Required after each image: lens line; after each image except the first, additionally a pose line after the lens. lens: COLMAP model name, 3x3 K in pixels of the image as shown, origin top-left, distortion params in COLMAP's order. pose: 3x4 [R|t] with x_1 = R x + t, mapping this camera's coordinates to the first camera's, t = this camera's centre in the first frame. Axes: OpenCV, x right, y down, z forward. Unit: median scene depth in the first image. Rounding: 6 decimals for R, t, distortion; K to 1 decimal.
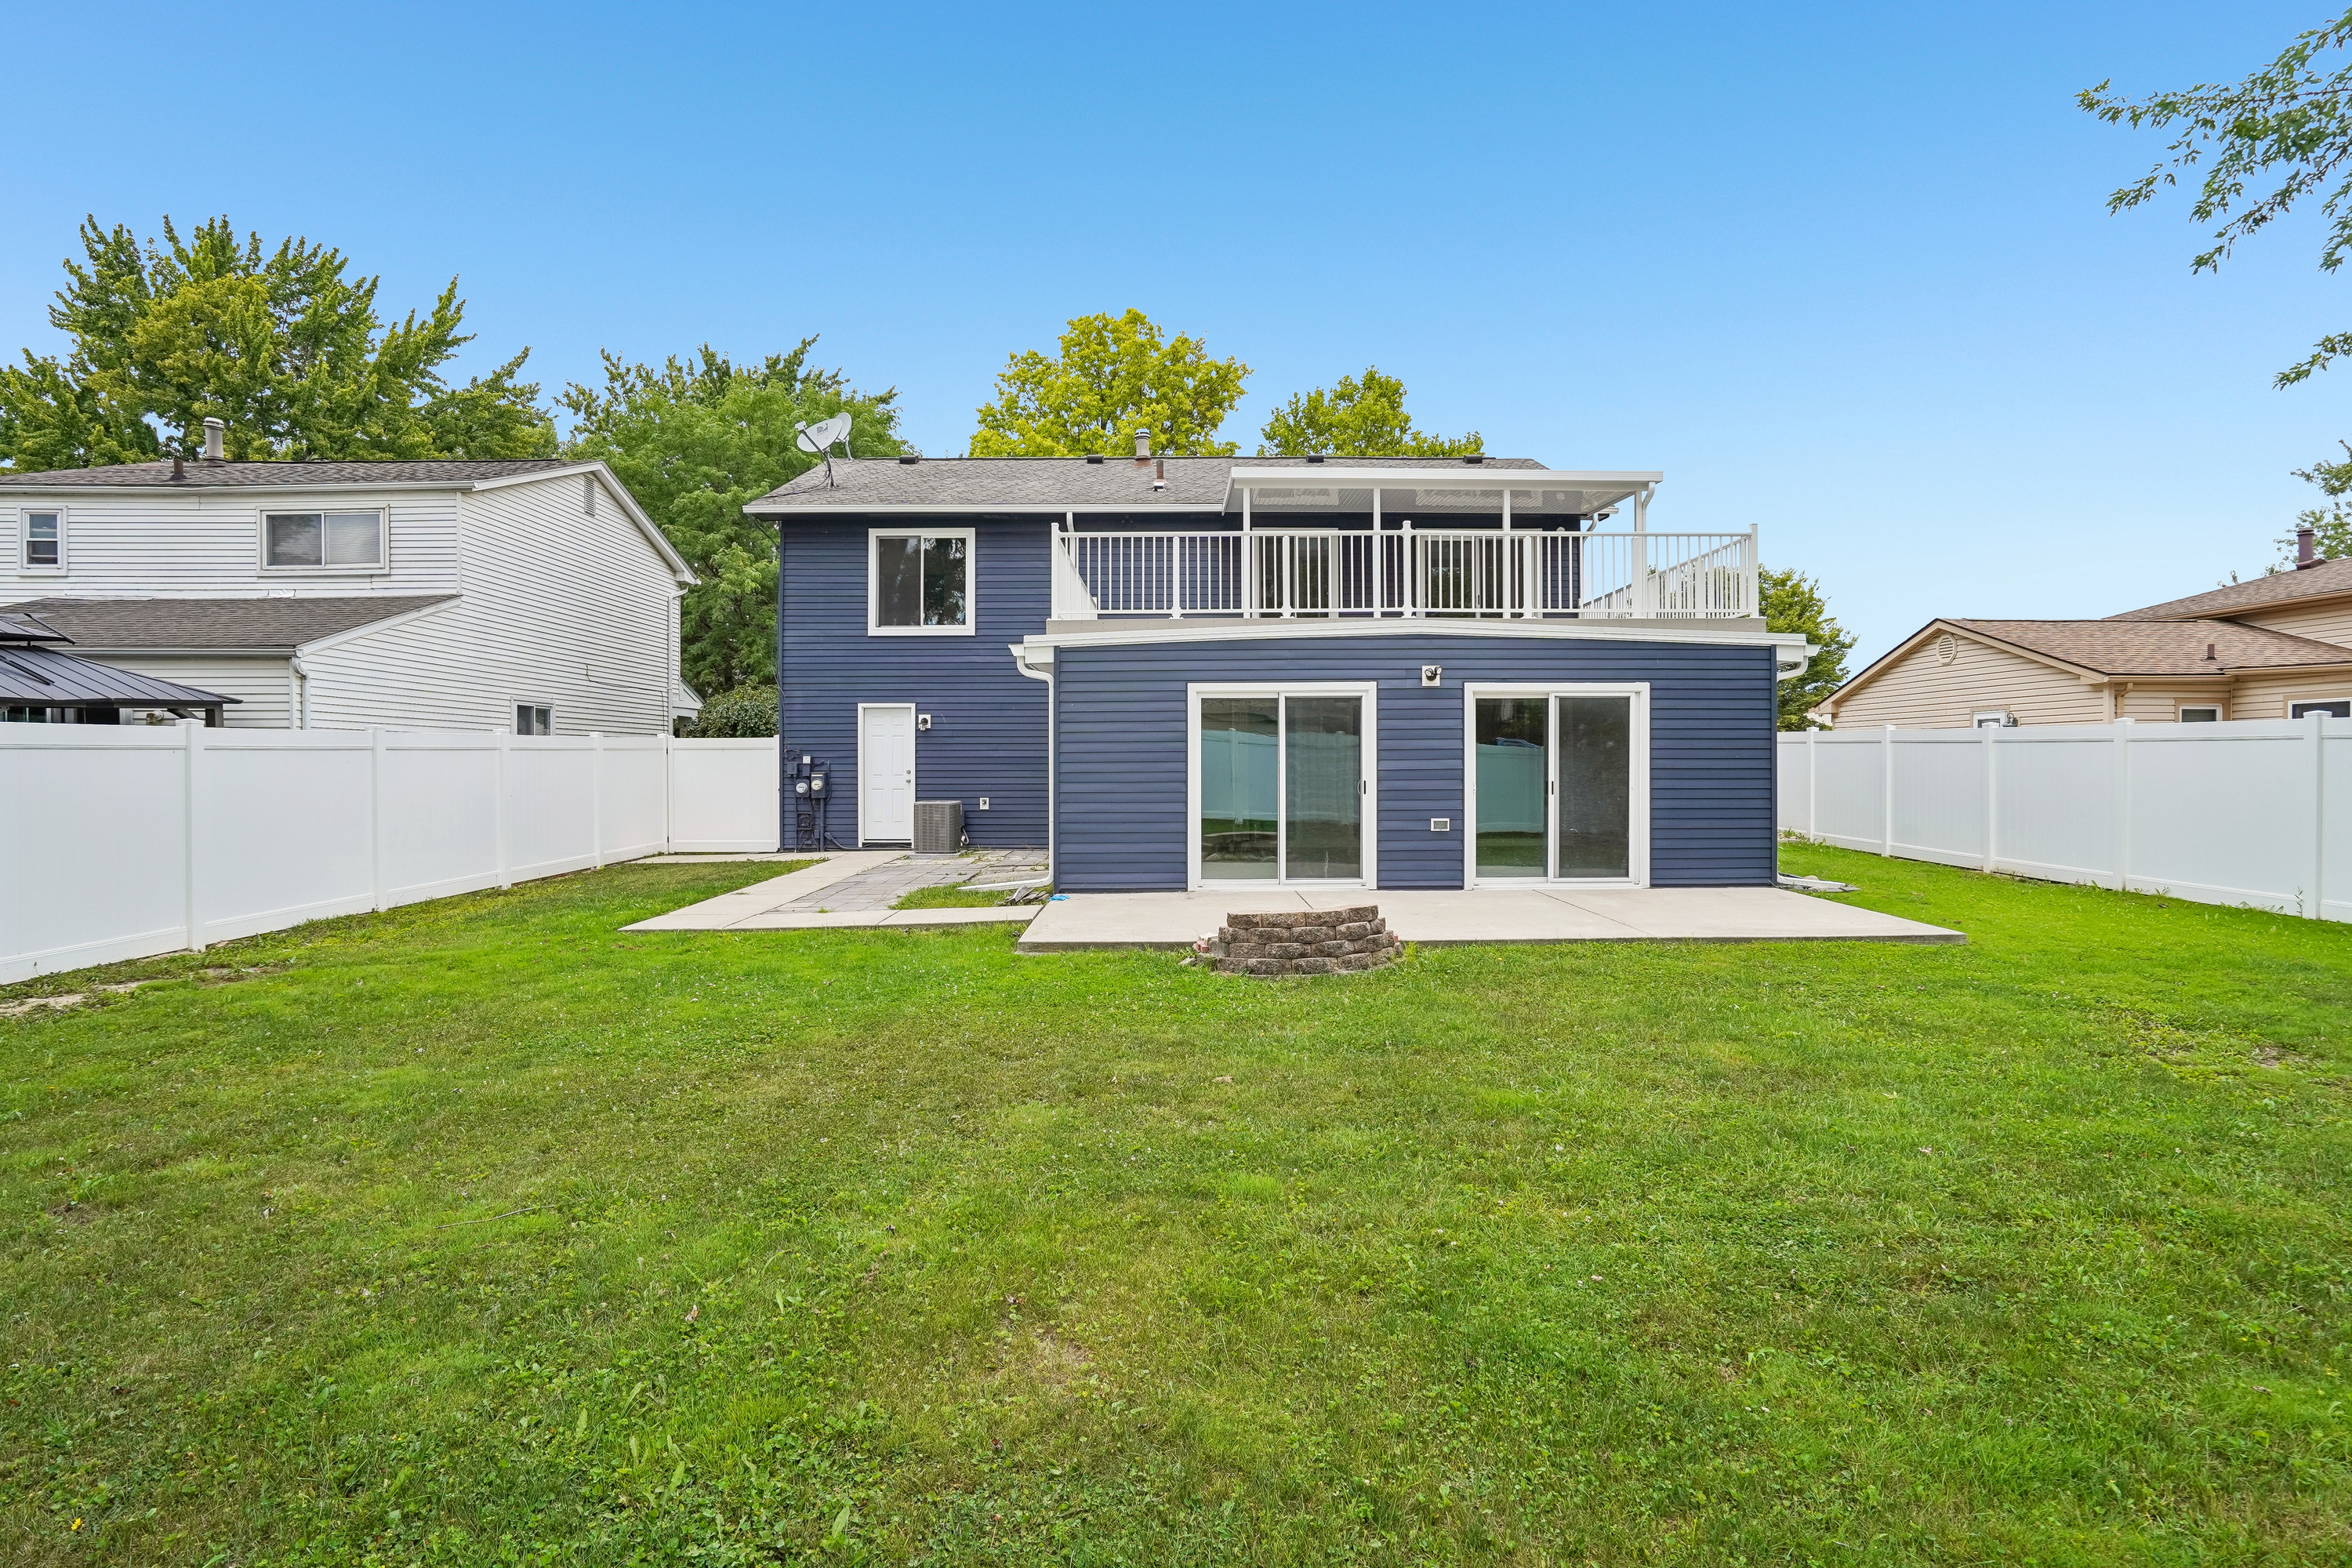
lens RADIAL K [[1178.6, 0, 1177.8], [0, 1178.6, 779.5], [0, 0, 1]] dist [-0.014763, 0.001325]
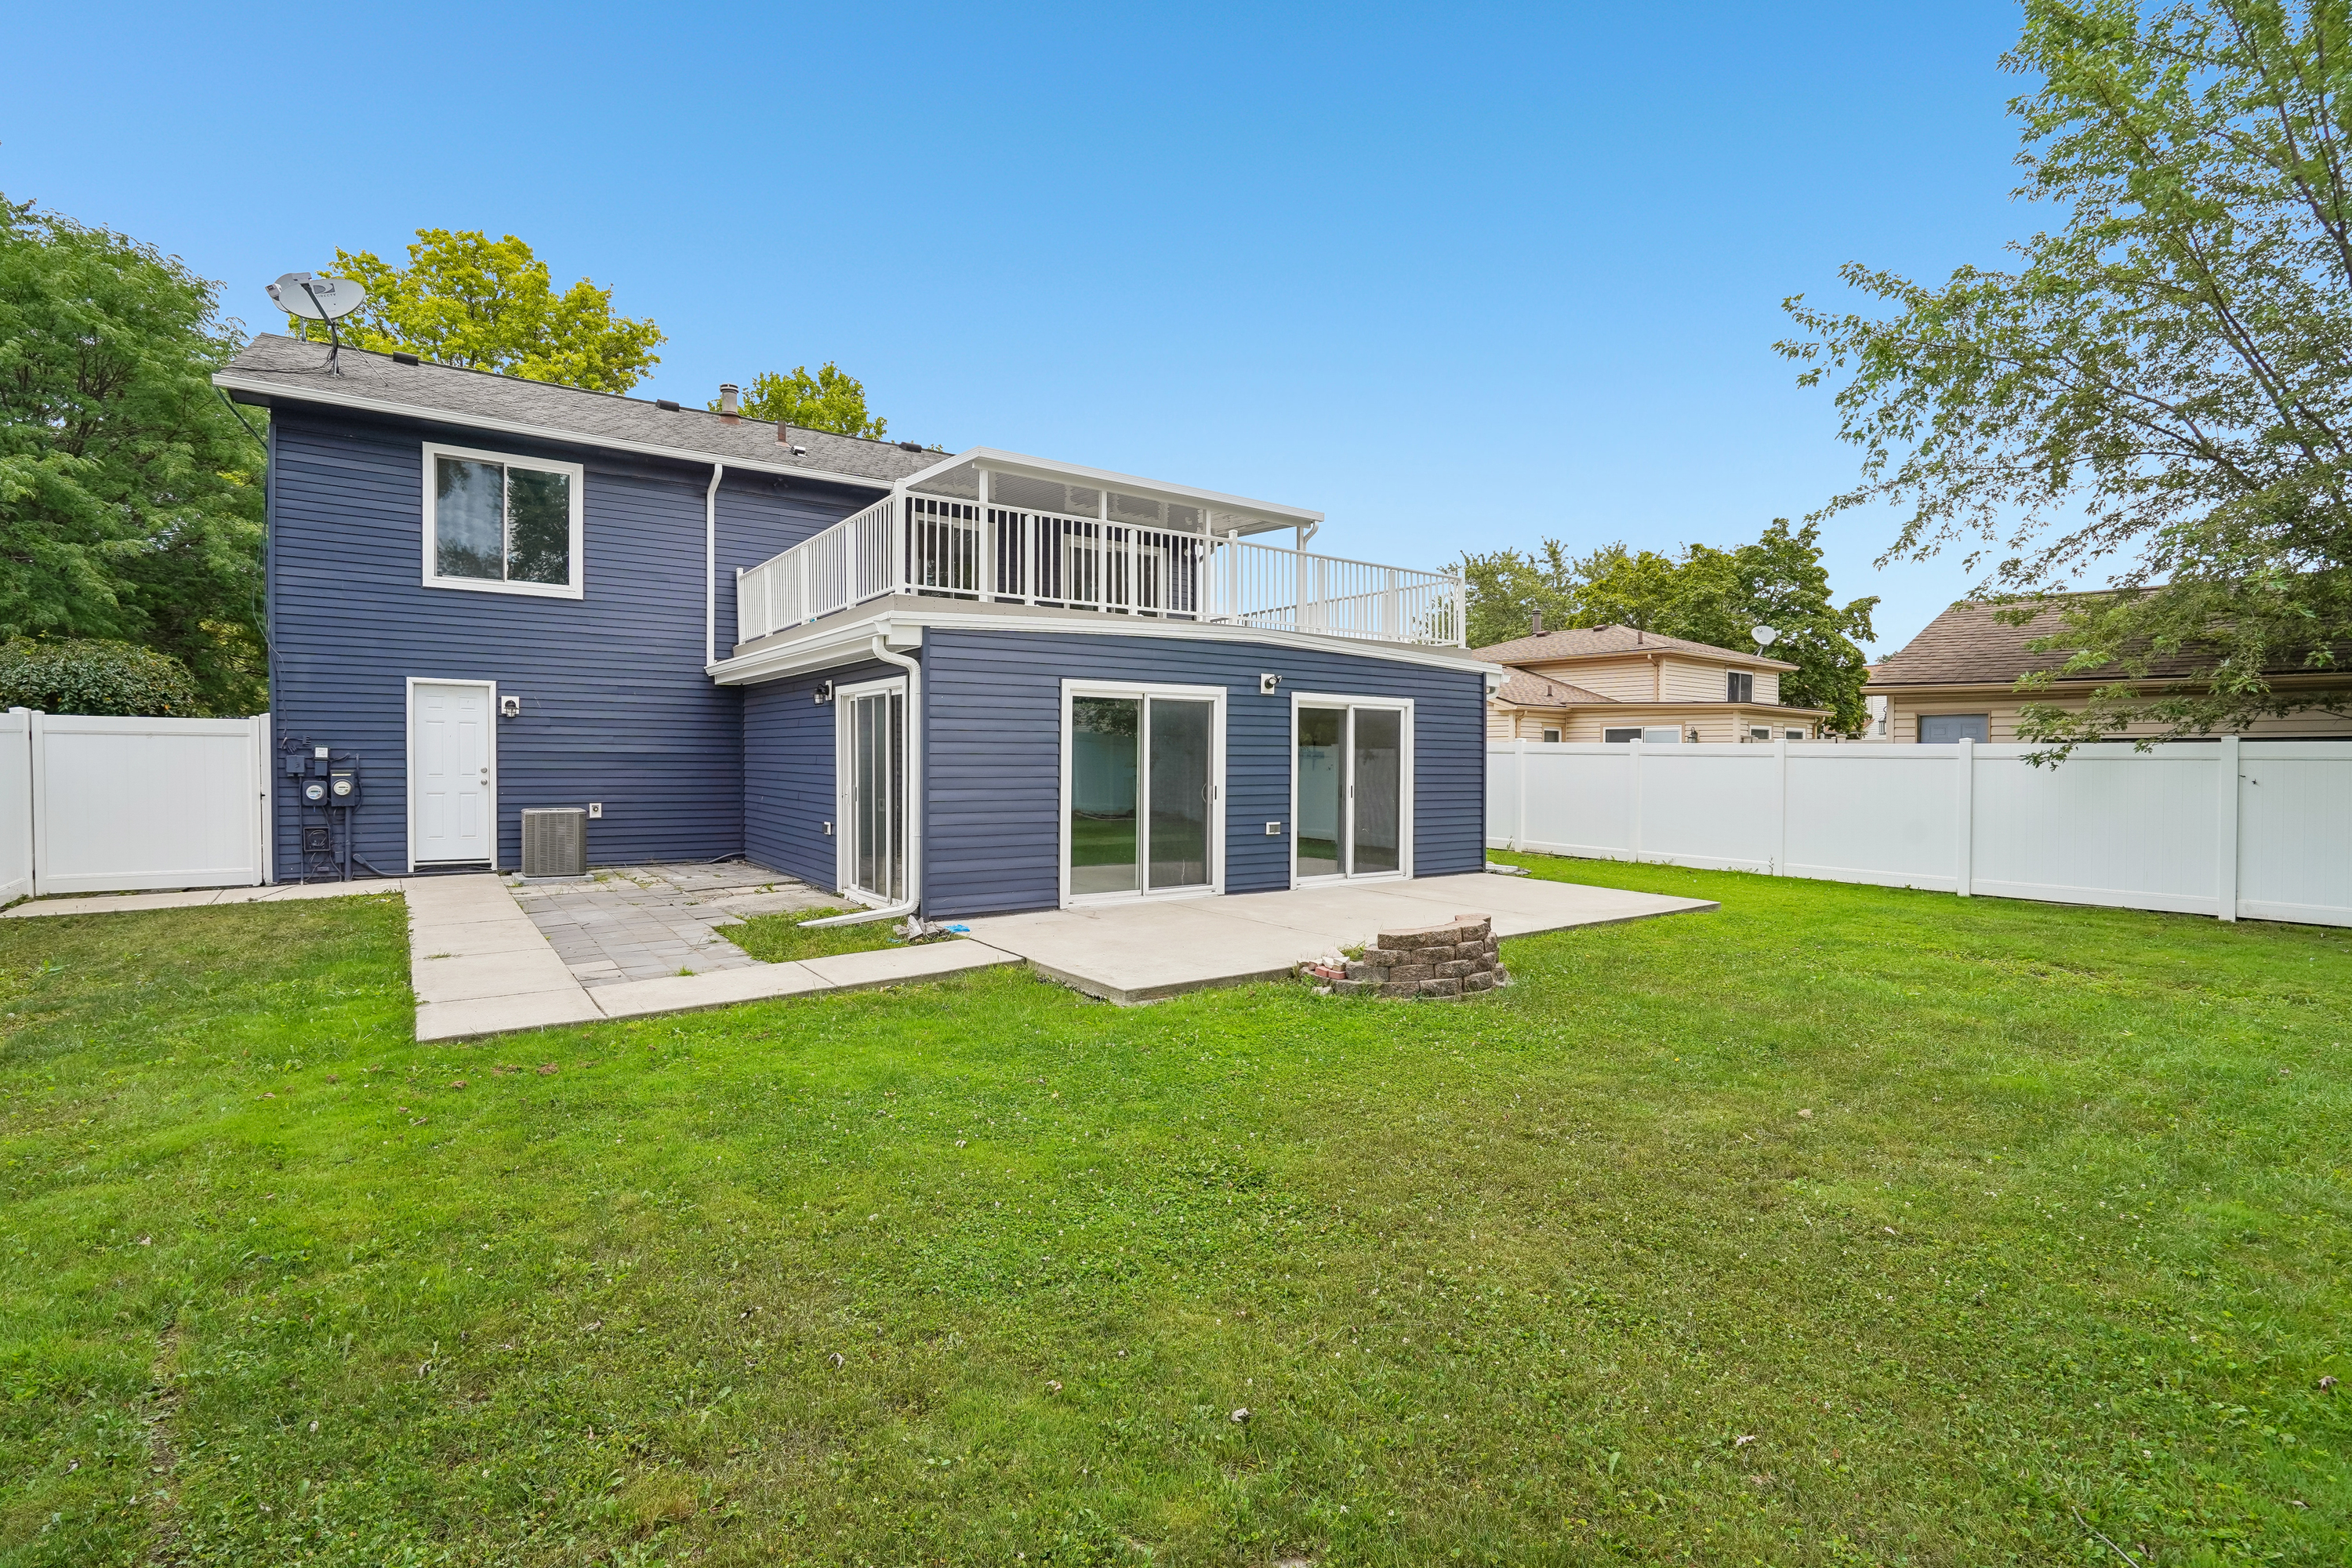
lens RADIAL K [[1098.5, 0, 1182.6], [0, 1098.5, 768.2], [0, 0, 1]] dist [-0.045539, 0.011047]
pose [[0.814869, 0.005973, 0.579615, -0.369007], [-0.003933, 0.999981, -0.004776, -0.008643], [-0.579632, 0.001612, 0.814877, 0.238367]]
